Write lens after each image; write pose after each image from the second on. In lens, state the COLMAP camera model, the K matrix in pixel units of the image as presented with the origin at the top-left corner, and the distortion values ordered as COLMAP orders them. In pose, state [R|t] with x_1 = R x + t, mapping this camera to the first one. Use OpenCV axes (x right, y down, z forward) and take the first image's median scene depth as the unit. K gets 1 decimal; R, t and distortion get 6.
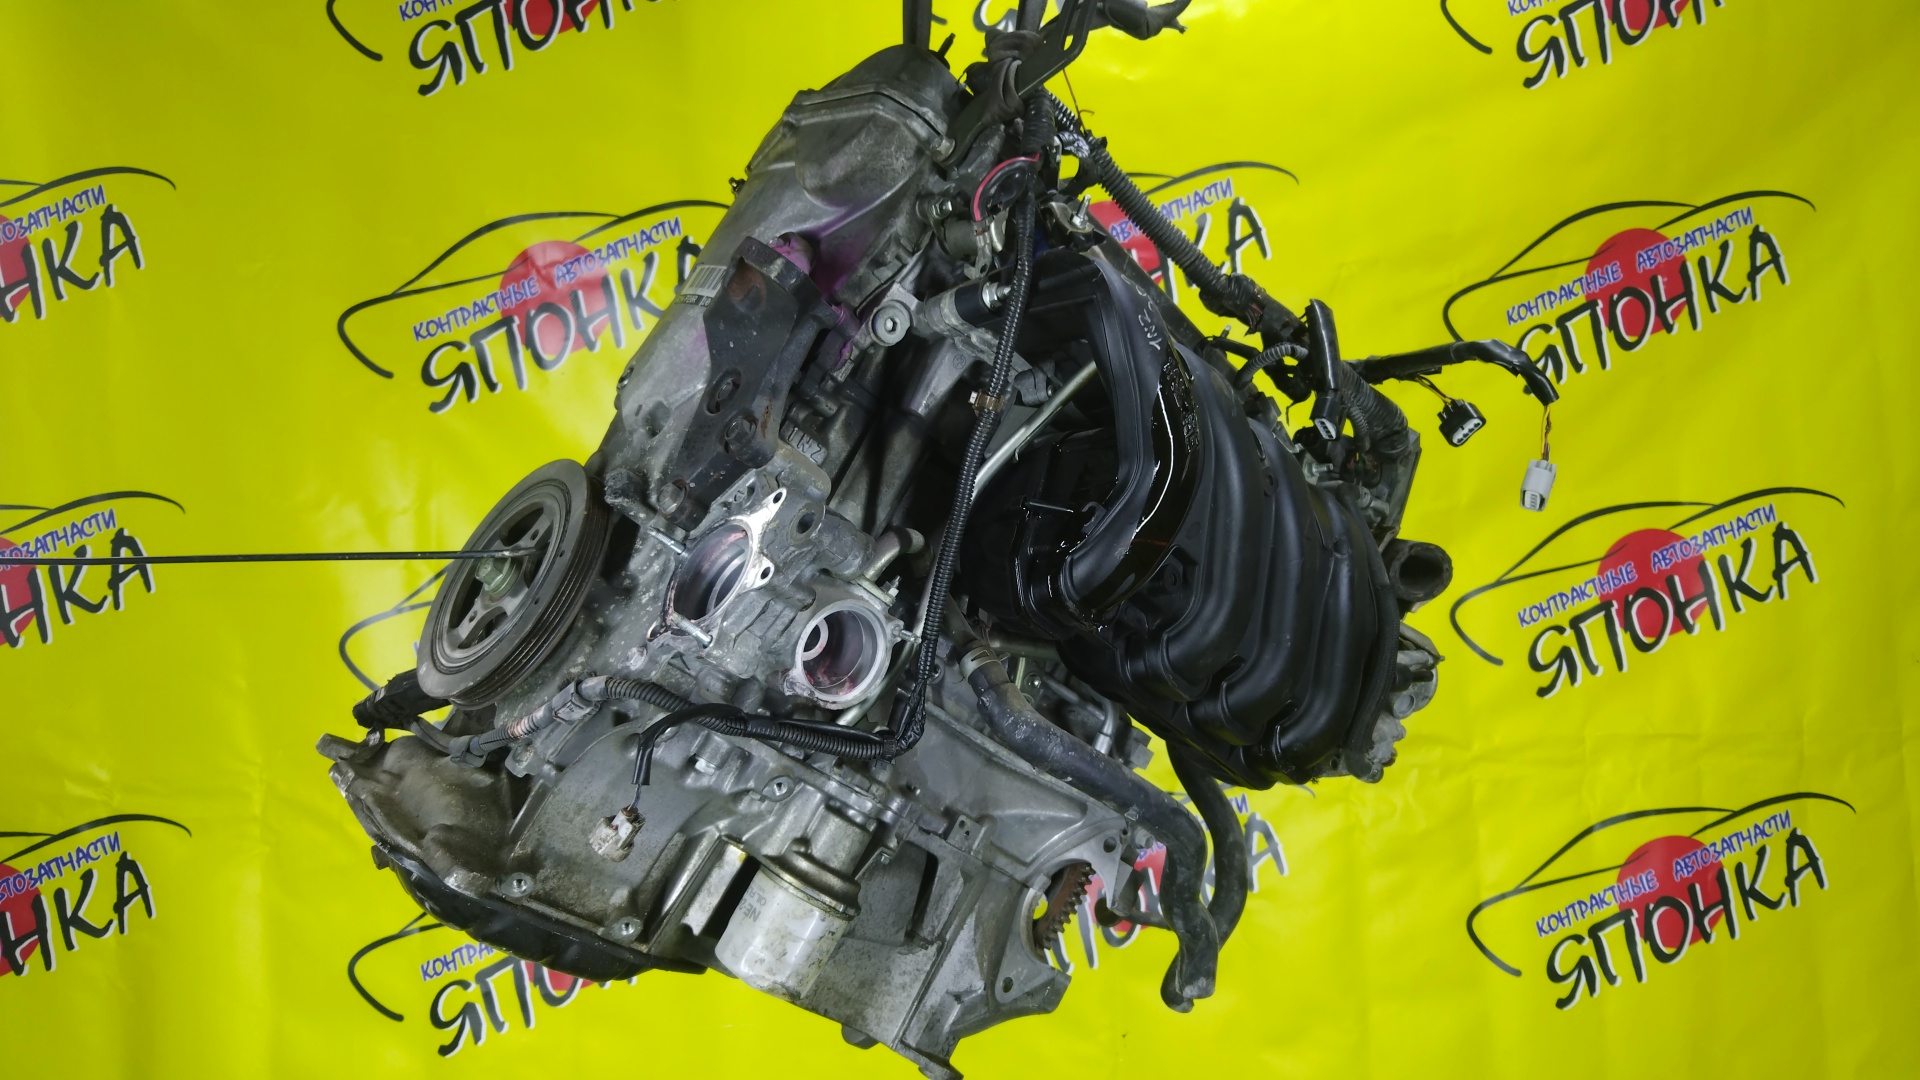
lens RADIAL K [[1499.2, 0, 982.1], [0, 1499.2, 528.4], [0, 0, 1]] dist [-0.005467, 0.004406]
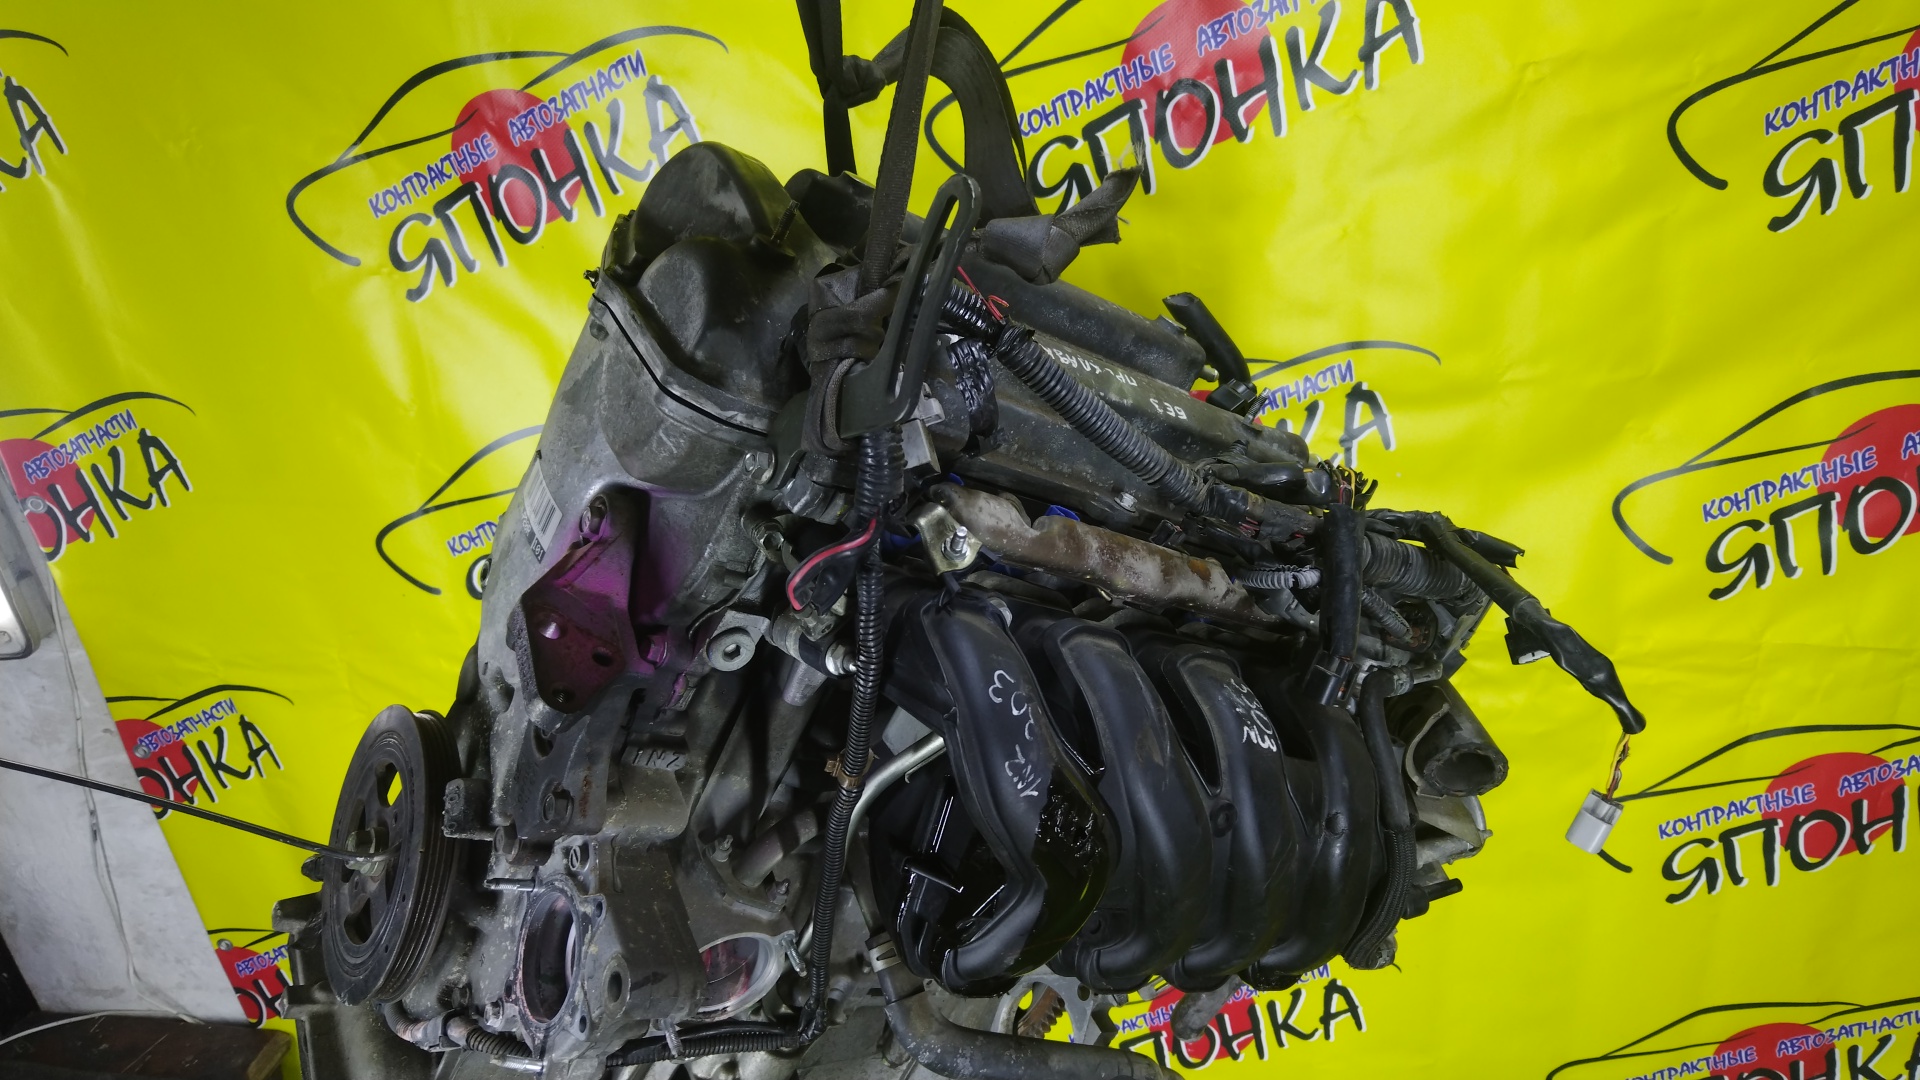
lens RADIAL K [[1486.0, 0, 954.2], [0, 1486.0, 605.2], [0, 0, 1]] dist [-0.004728, 0.001475]
pose [[0.979565, 0.040710, -0.196964, 0.126610], [0.061125, 0.872723, 0.484375, -0.322366], [0.191614, -0.486516, 0.852400, 0.222175]]
